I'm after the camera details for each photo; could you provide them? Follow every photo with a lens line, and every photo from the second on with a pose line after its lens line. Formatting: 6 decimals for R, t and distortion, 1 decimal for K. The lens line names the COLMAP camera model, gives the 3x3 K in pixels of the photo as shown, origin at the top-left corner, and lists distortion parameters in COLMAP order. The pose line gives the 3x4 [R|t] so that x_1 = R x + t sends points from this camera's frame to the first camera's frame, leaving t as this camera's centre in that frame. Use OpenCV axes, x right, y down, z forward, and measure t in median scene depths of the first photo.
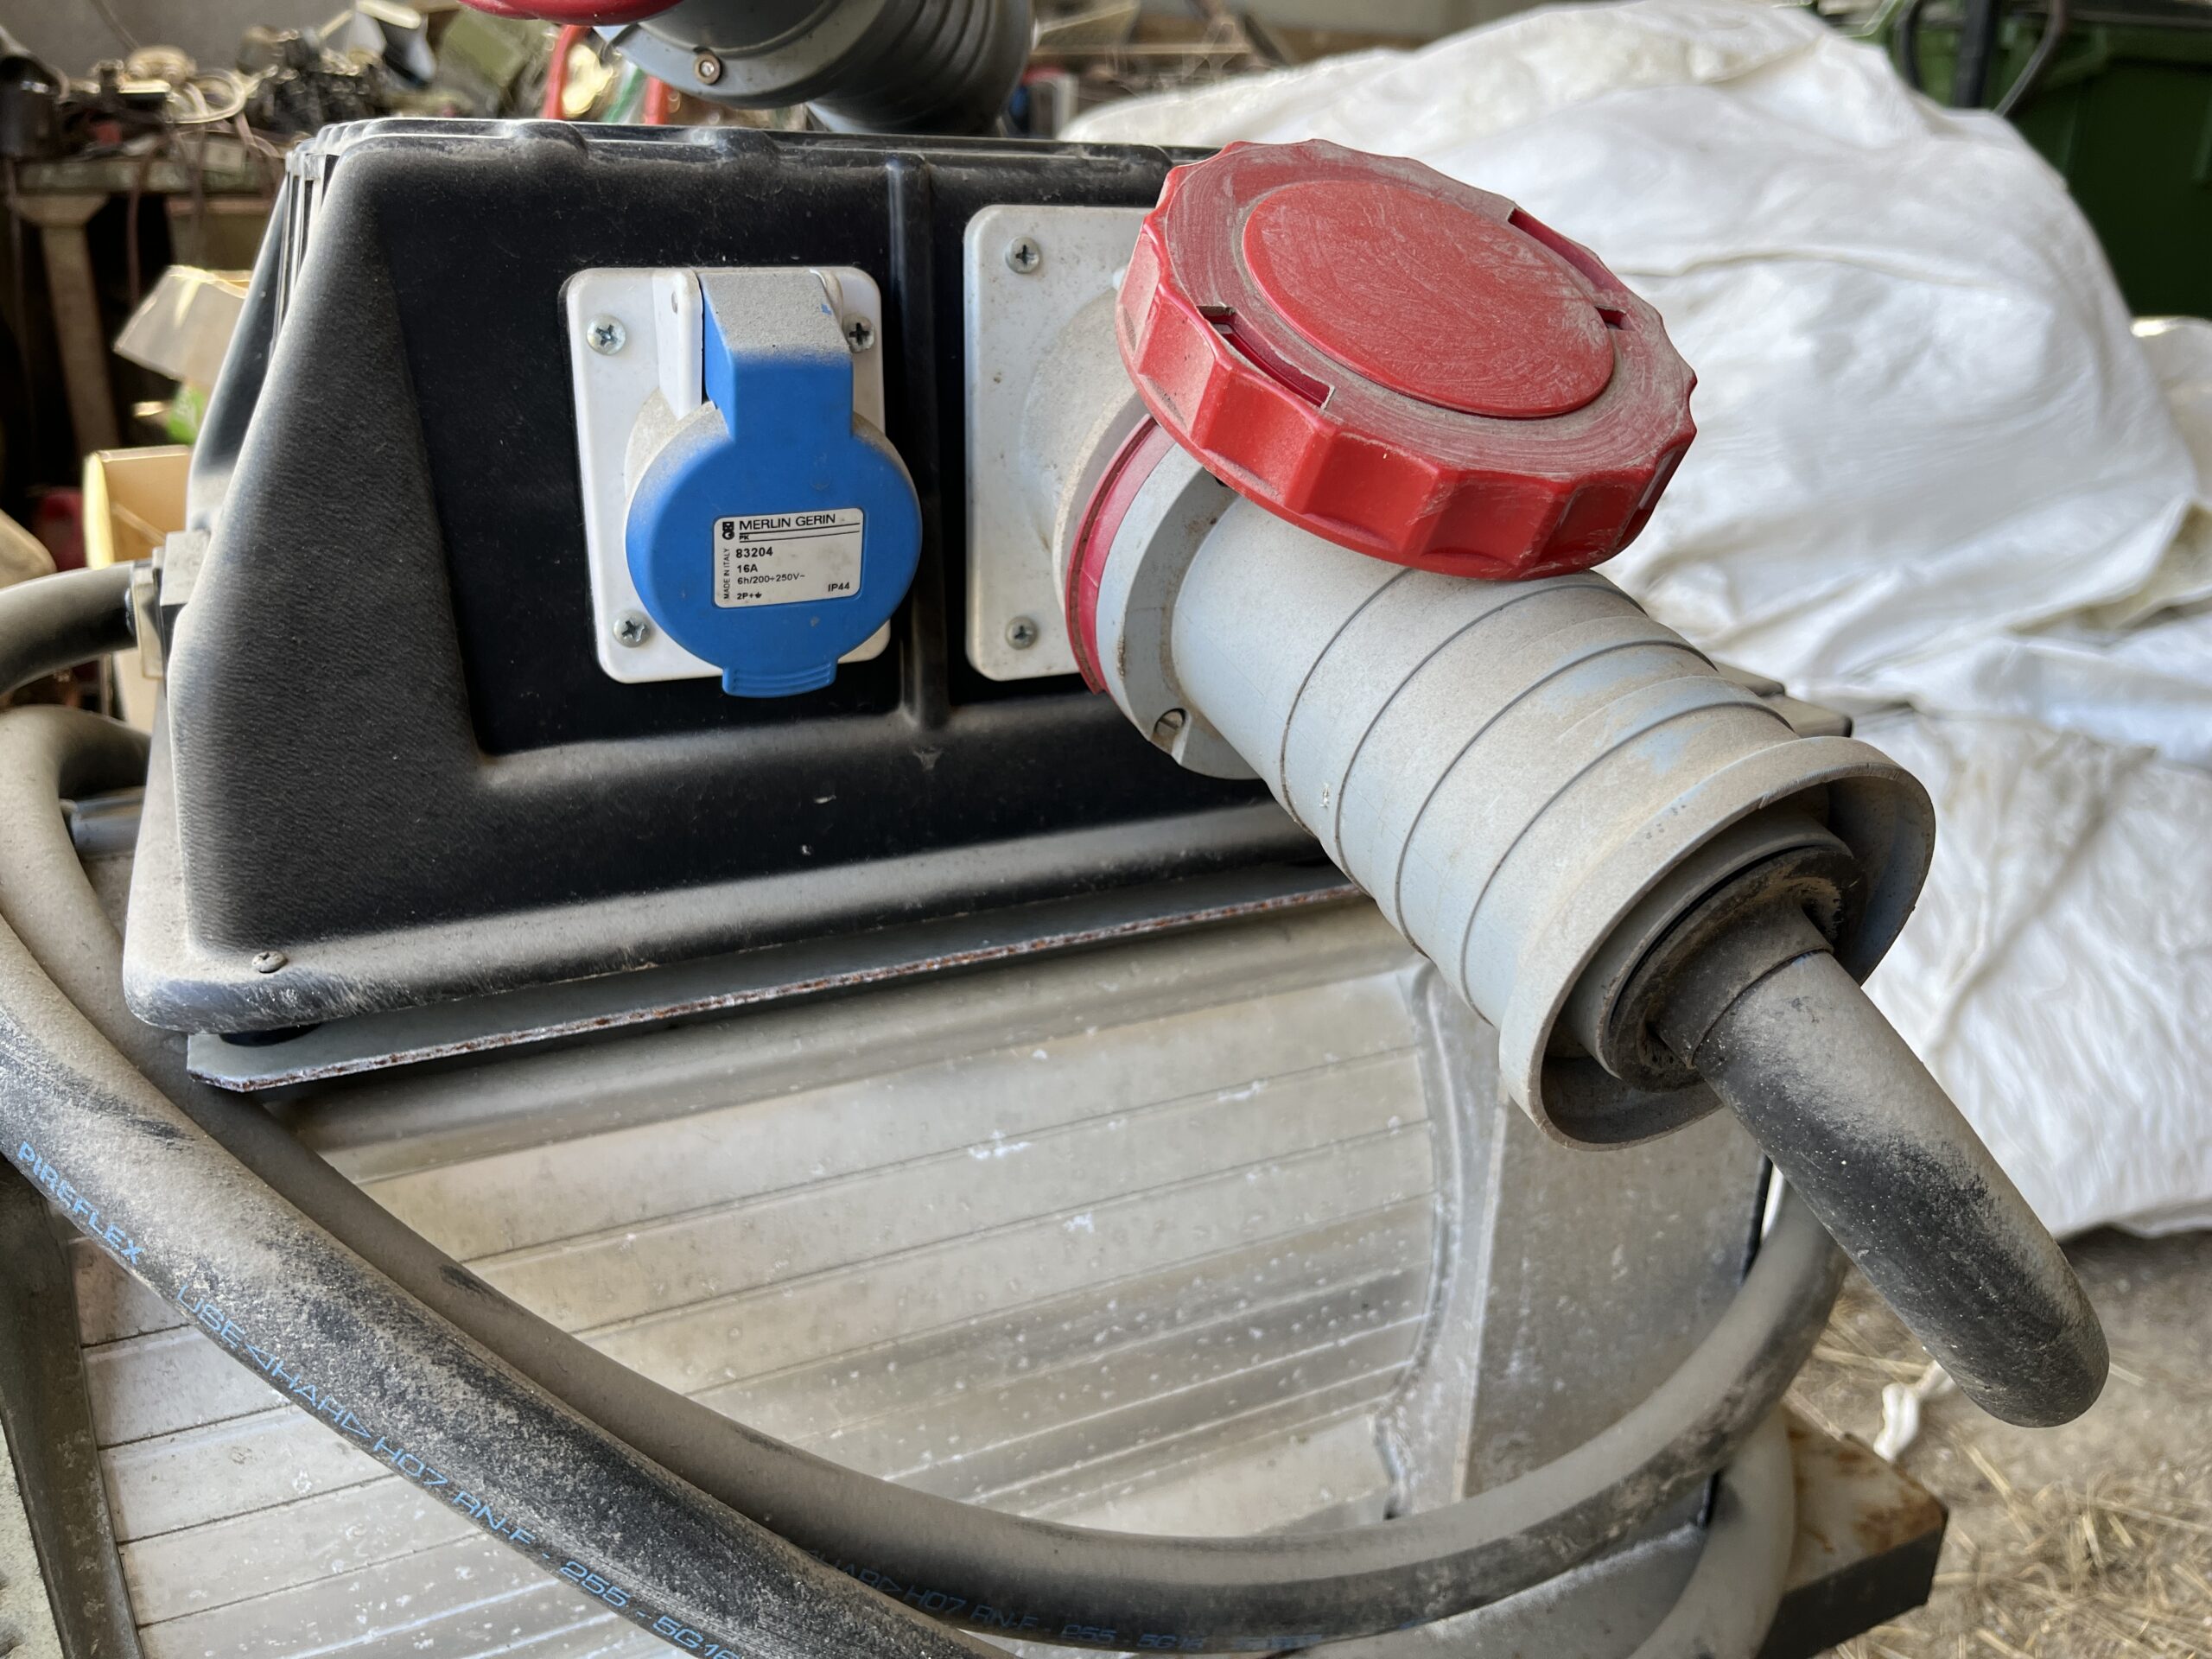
lens RADIAL K [[1724.3, 0, 1109.5], [0, 1724.3, 844.0], [0, 0, 1]] dist [0.048453, -0.110660]
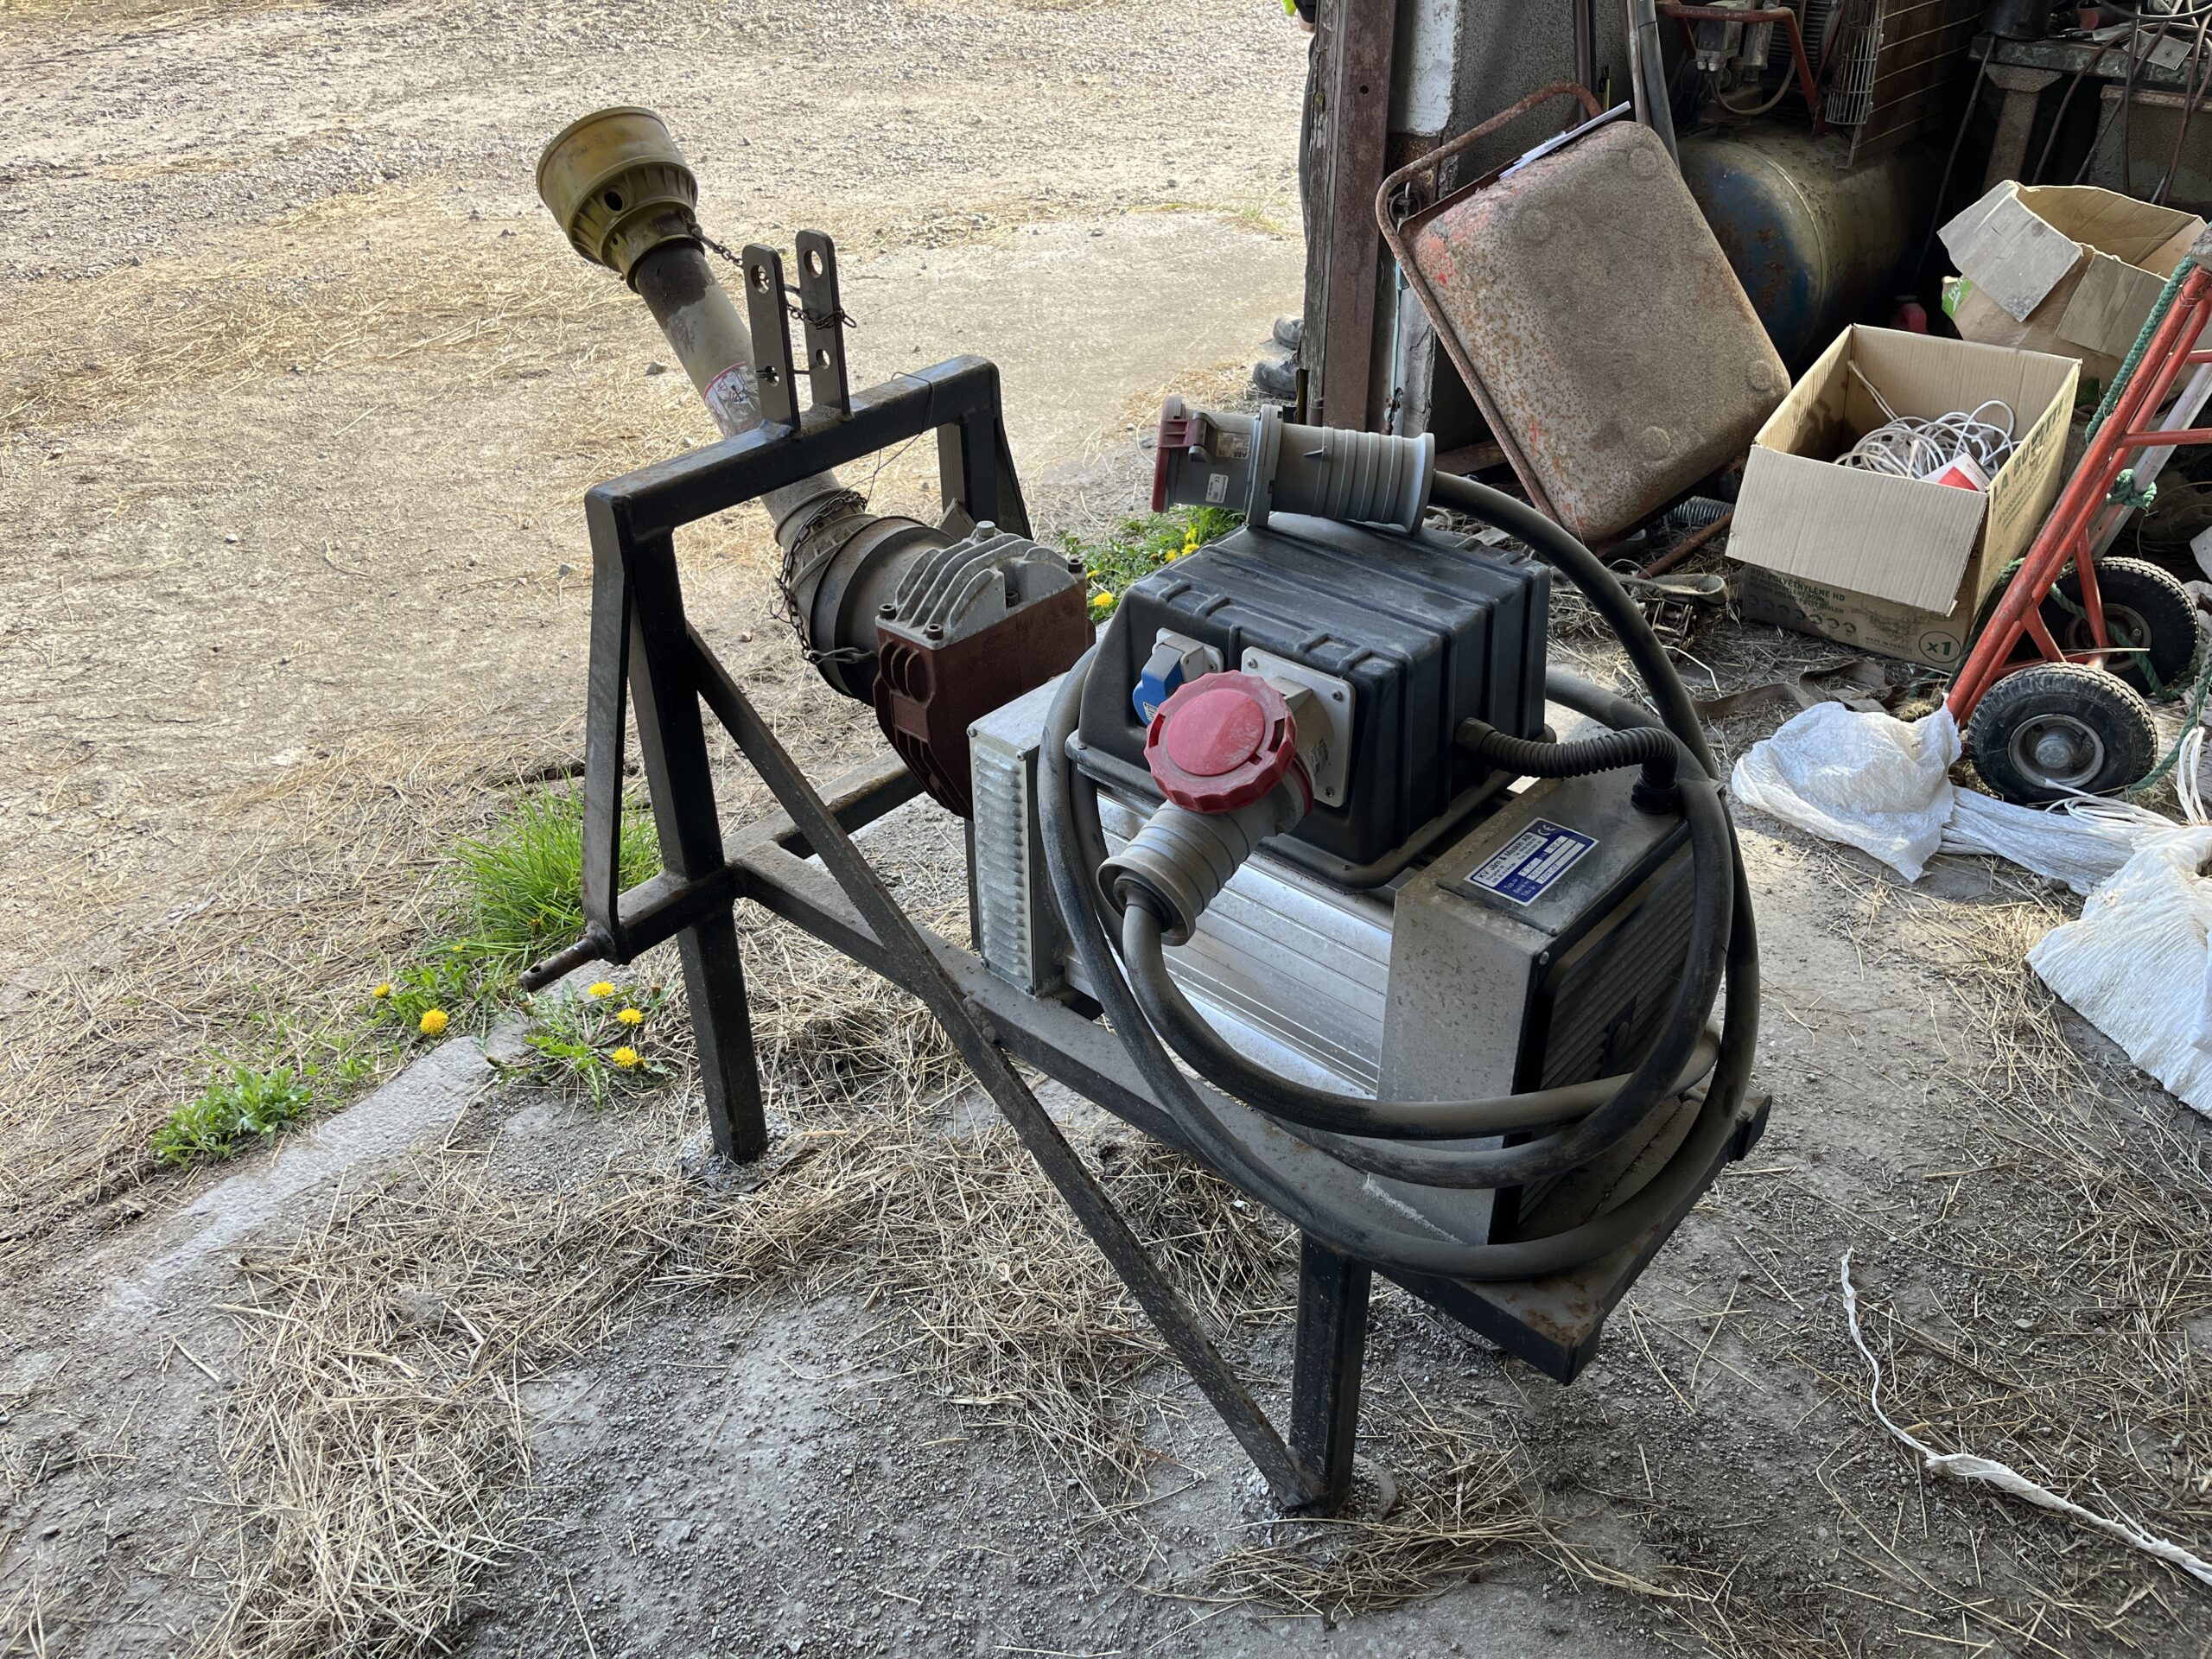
lens RADIAL K [[1678.1, 0, 1102.6], [0, 1678.1, 809.3], [0, 0, 1]] dist [0.063976, -0.091297]
pose [[0.383820, 0.483902, -0.786461, 0.538499], [-0.313514, 0.869393, 0.381923, -0.263007], [0.868557, 0.099977, 0.485401, -0.177236]]
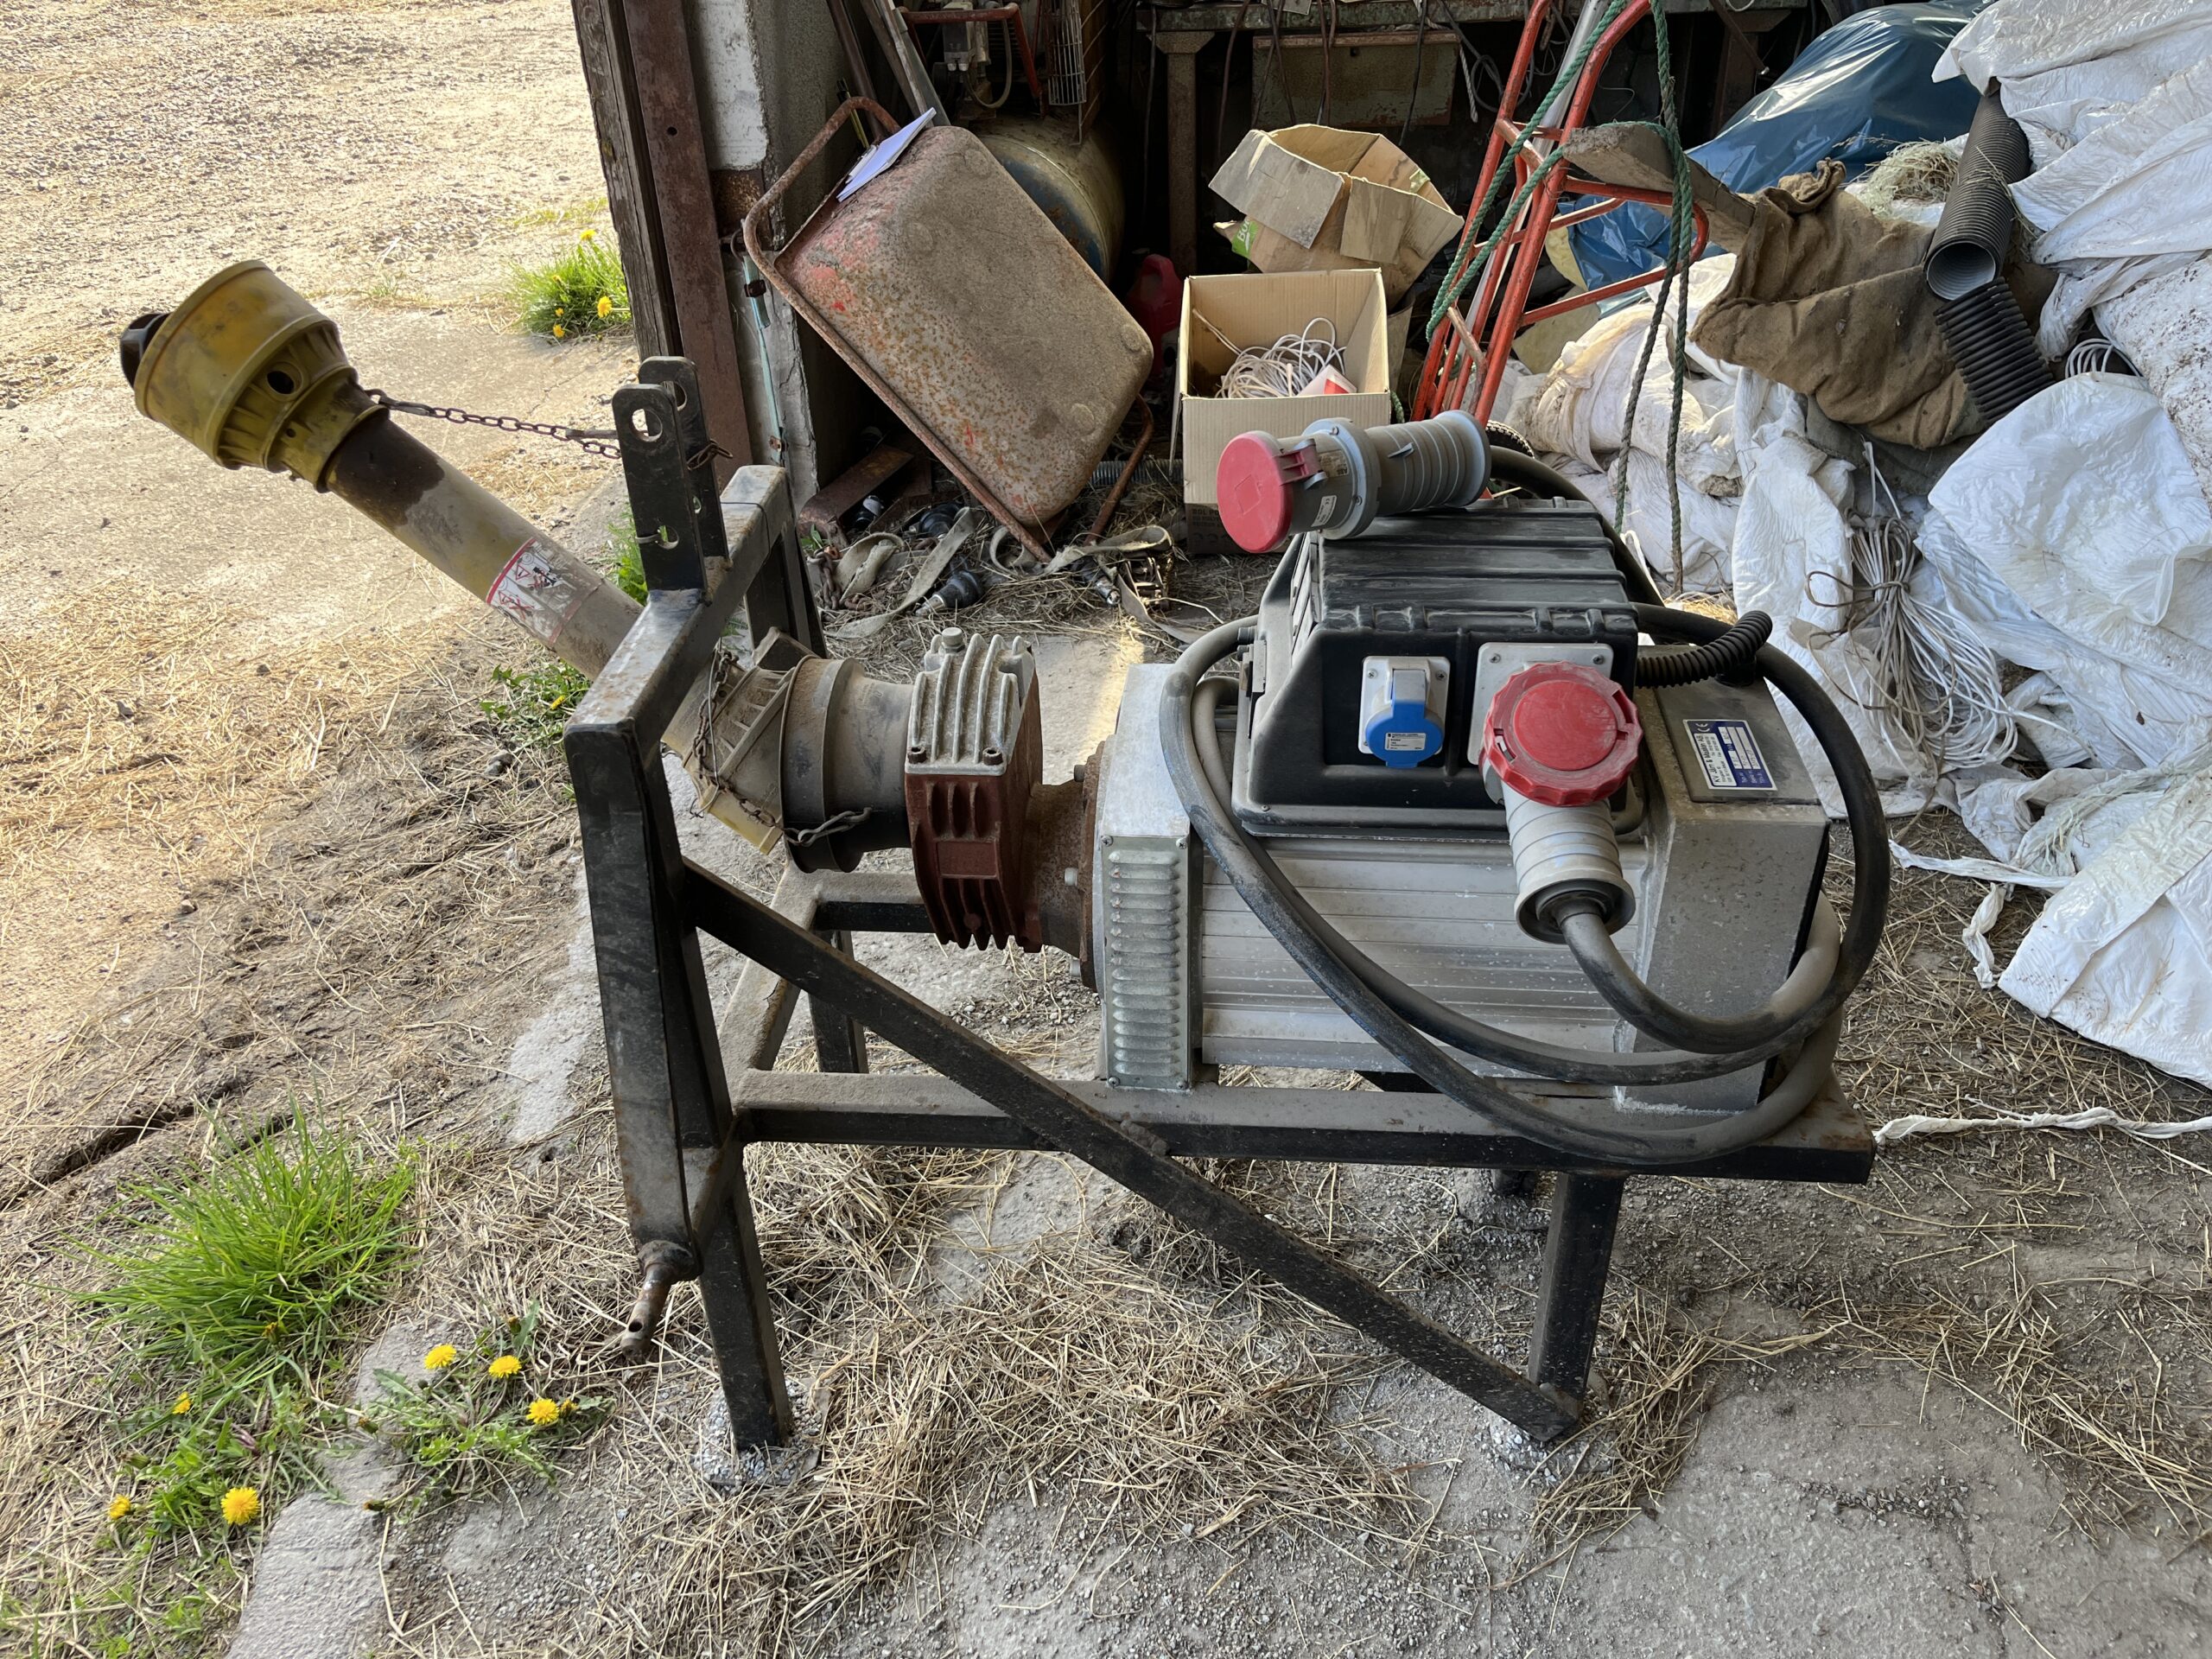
lens RADIAL K [[1684.3, 0, 1096.8], [0, 1684.3, 823.2], [0, 0, 1]] dist [0.052031, -0.055578]
pose [[0.854207, 0.248196, -0.456869, 0.186322], [-0.141157, 0.956409, 0.255650, -0.161095], [0.500405, -0.153888, 0.852006, -0.483967]]
